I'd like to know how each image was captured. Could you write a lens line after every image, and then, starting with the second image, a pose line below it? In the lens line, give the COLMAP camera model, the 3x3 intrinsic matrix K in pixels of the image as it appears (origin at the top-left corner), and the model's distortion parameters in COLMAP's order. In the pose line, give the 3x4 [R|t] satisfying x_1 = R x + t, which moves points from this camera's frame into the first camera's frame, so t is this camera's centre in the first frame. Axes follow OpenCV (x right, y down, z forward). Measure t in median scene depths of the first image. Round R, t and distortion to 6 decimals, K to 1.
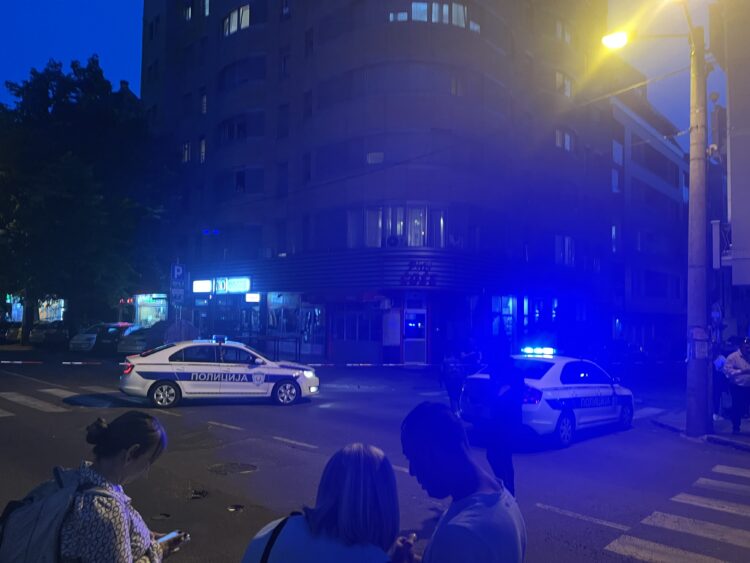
lens RADIAL K [[568.5, 0, 377.8], [0, 568.5, 283.6], [0, 0, 1]] dist [0.097197, -0.141019]
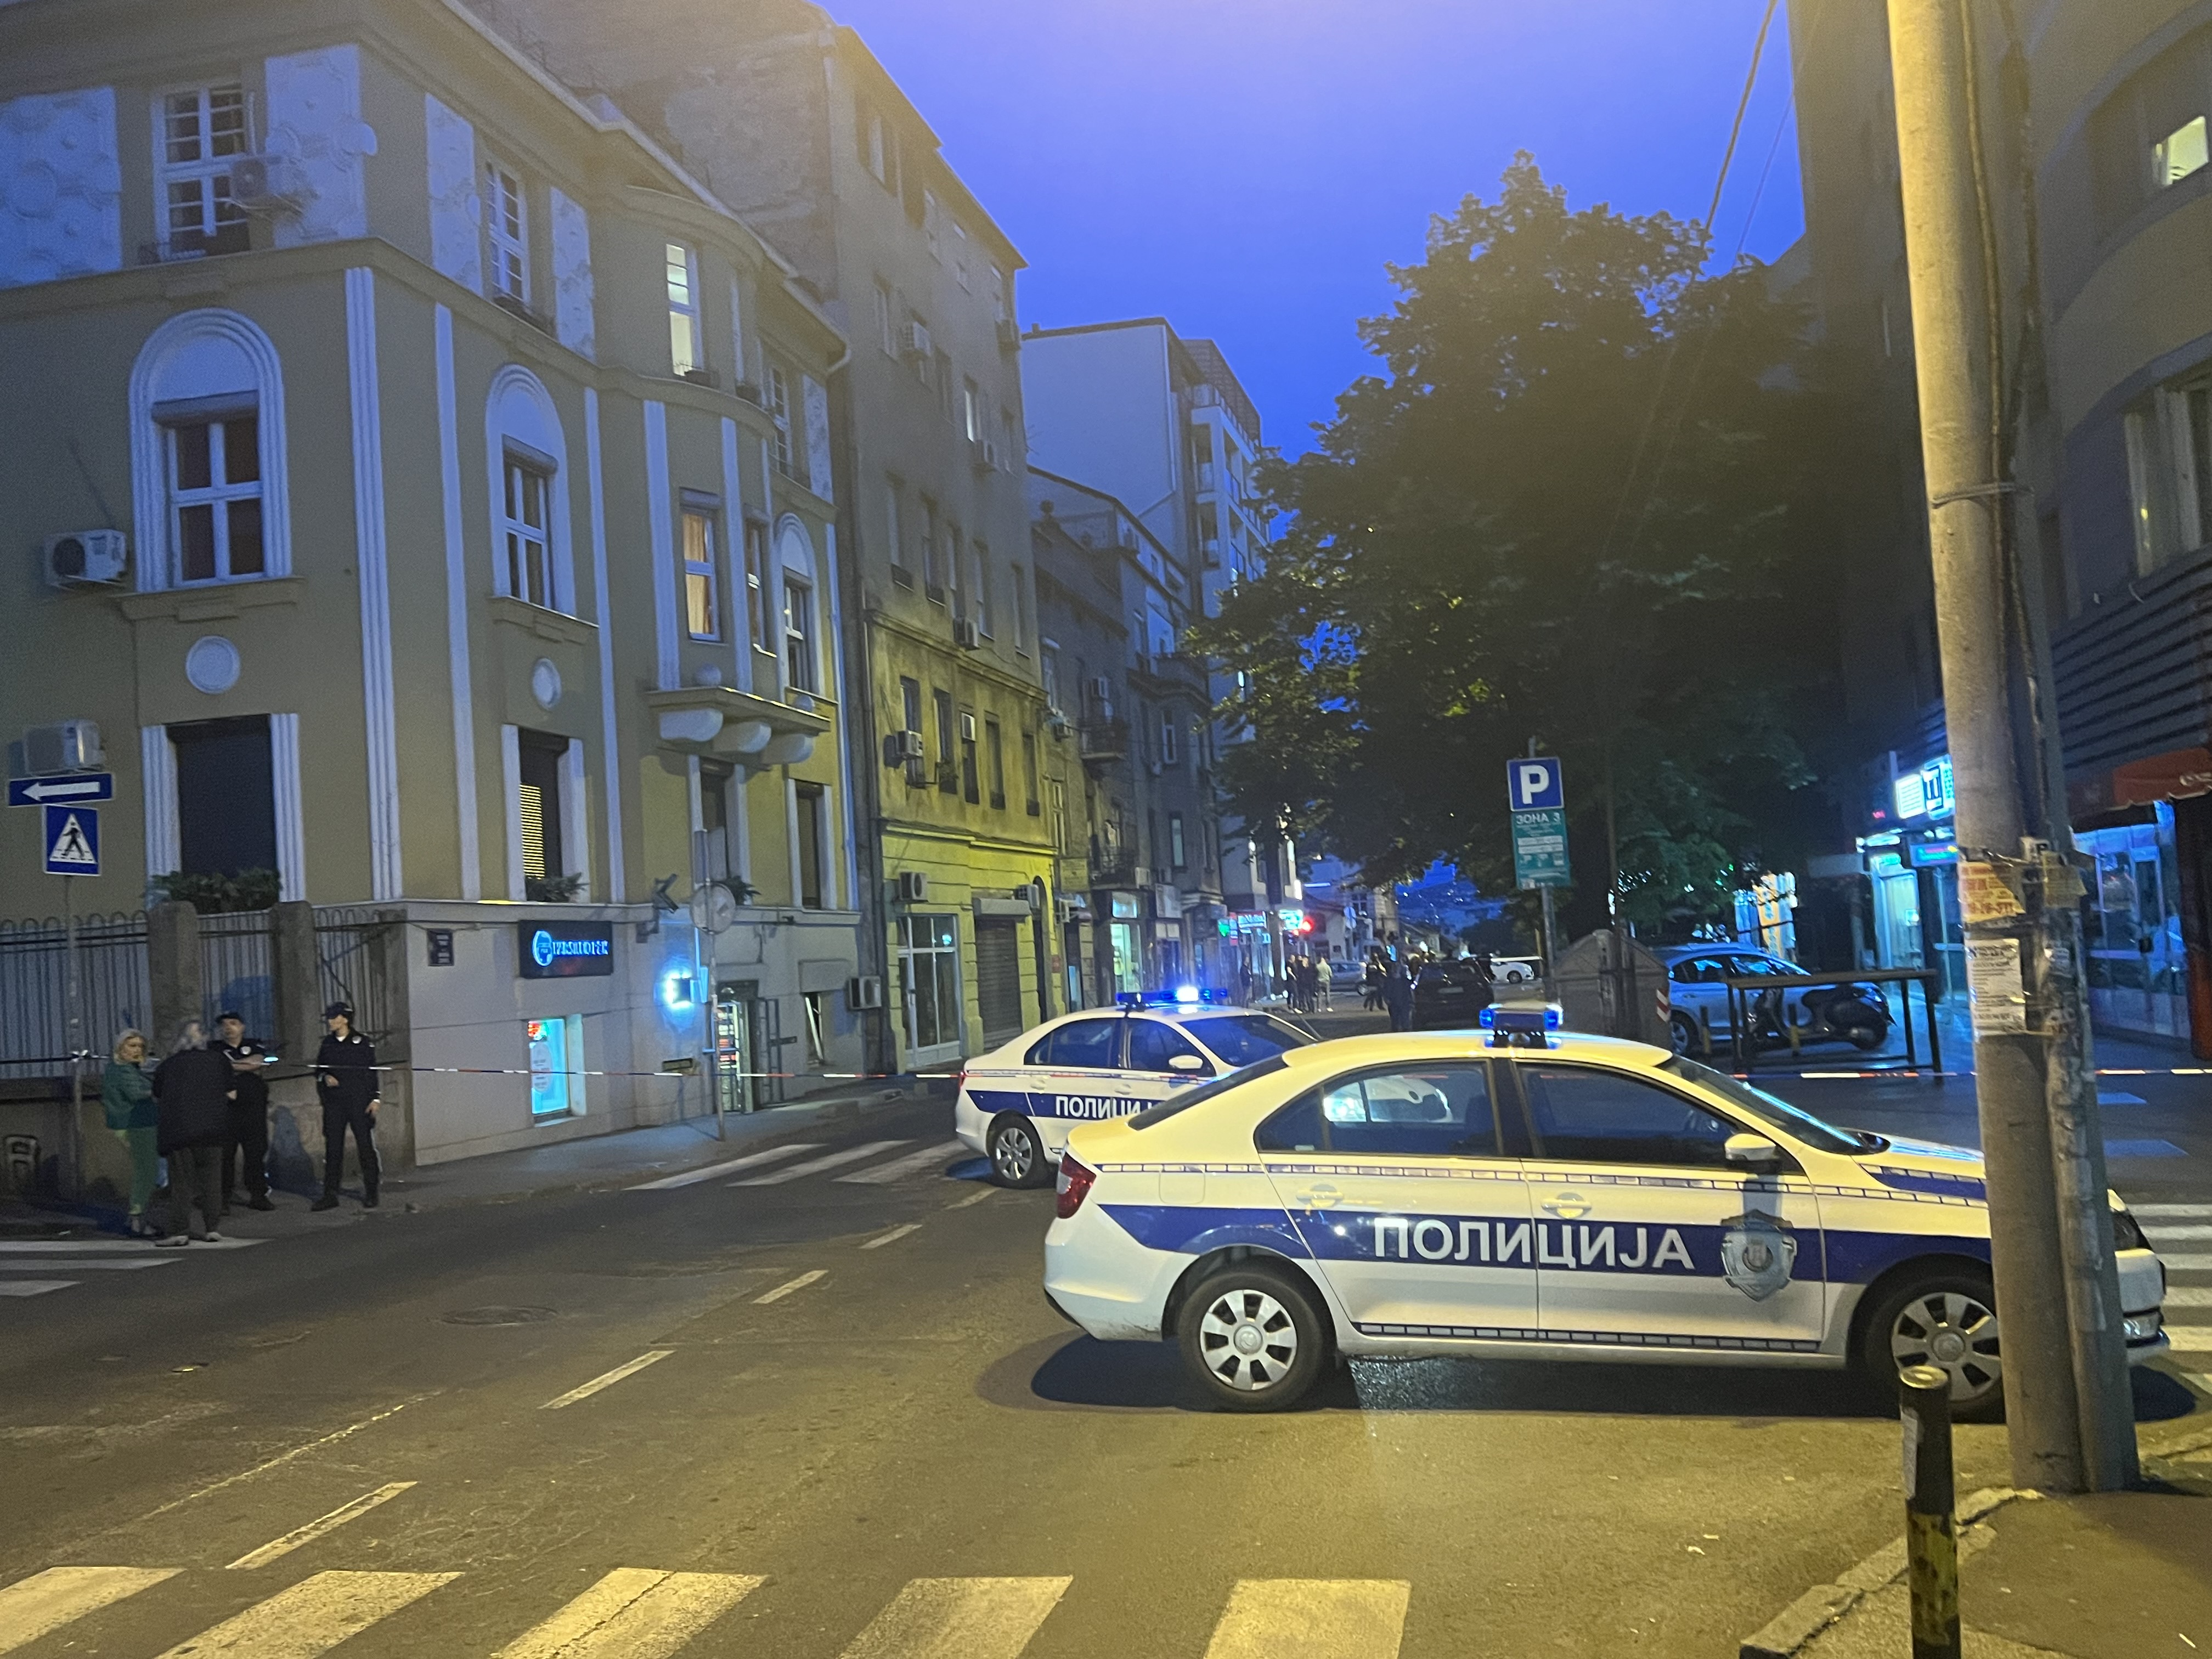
lens RADIAL K [[1968.9, 0, 1107.8], [0, 1968.9, 836.0], [0, 0, 1]] dist [0.125566, -0.179849]
pose [[0.490181, -0.103601, -0.865442, 0.741895], [0.121811, 0.991309, -0.049675, 0.052930], [0.863067, -0.081071, 0.498541, 0.379994]]
